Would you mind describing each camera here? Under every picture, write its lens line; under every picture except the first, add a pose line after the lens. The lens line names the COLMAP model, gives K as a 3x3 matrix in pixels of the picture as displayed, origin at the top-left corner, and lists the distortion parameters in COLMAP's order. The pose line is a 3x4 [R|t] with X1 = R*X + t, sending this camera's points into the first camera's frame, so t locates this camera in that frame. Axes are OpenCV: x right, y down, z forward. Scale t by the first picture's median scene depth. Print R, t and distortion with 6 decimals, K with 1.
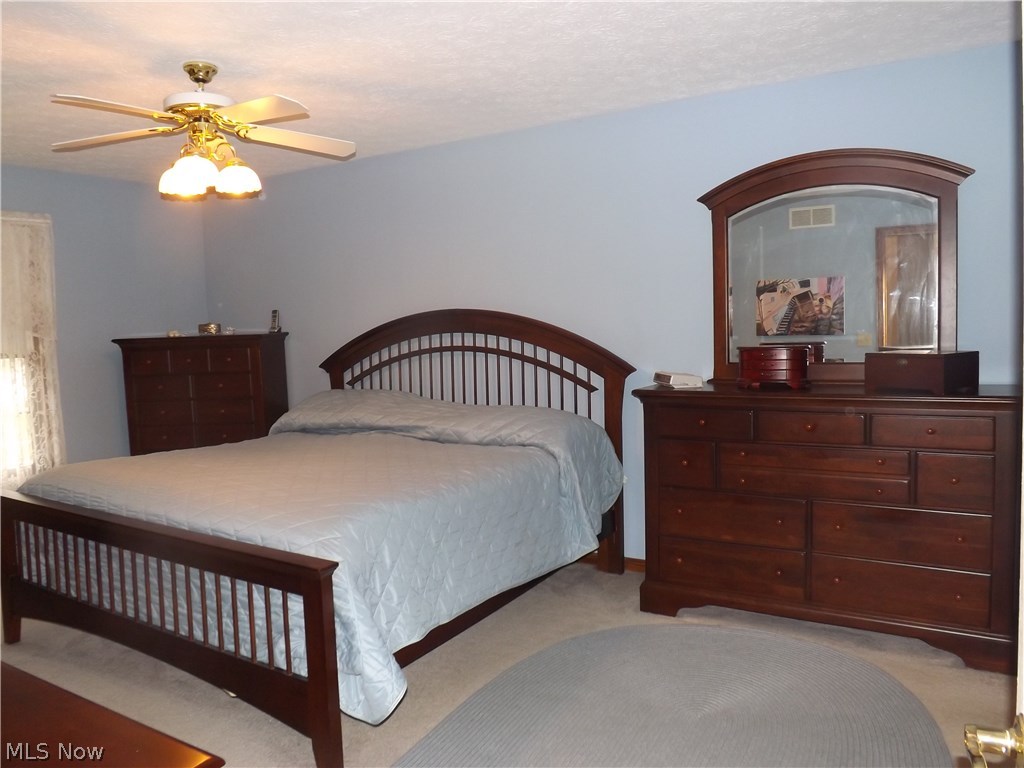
lens RADIAL K [[739.5, 0, 519.2], [0, 739.5, 376.2], [0, 0, 1]] dist [-0.066214, 0.020862]
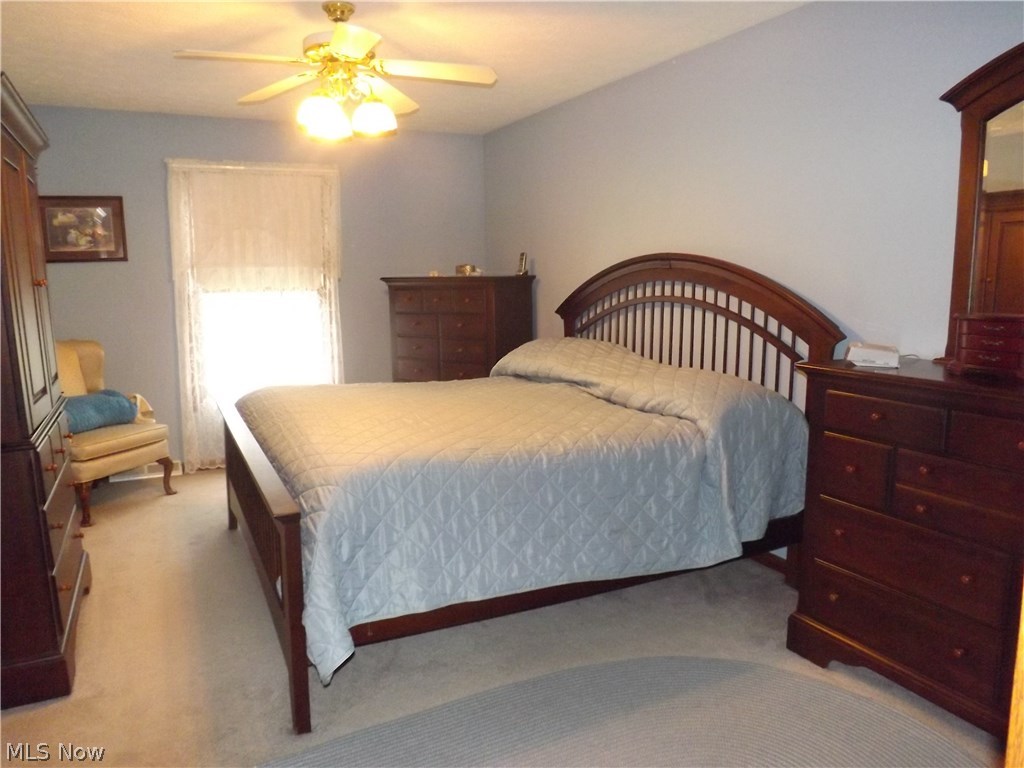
lens RADIAL K [[739.5, 0, 511.8], [0, 739.5, 382.8], [0, 0, 1]] dist [-0.066214, 0.020862]
pose [[0.845383, 0.101620, -0.524405, 0.250901], [-0.060552, 0.993640, 0.094934, -0.011737], [0.530717, -0.048502, 0.846160, 0.178017]]
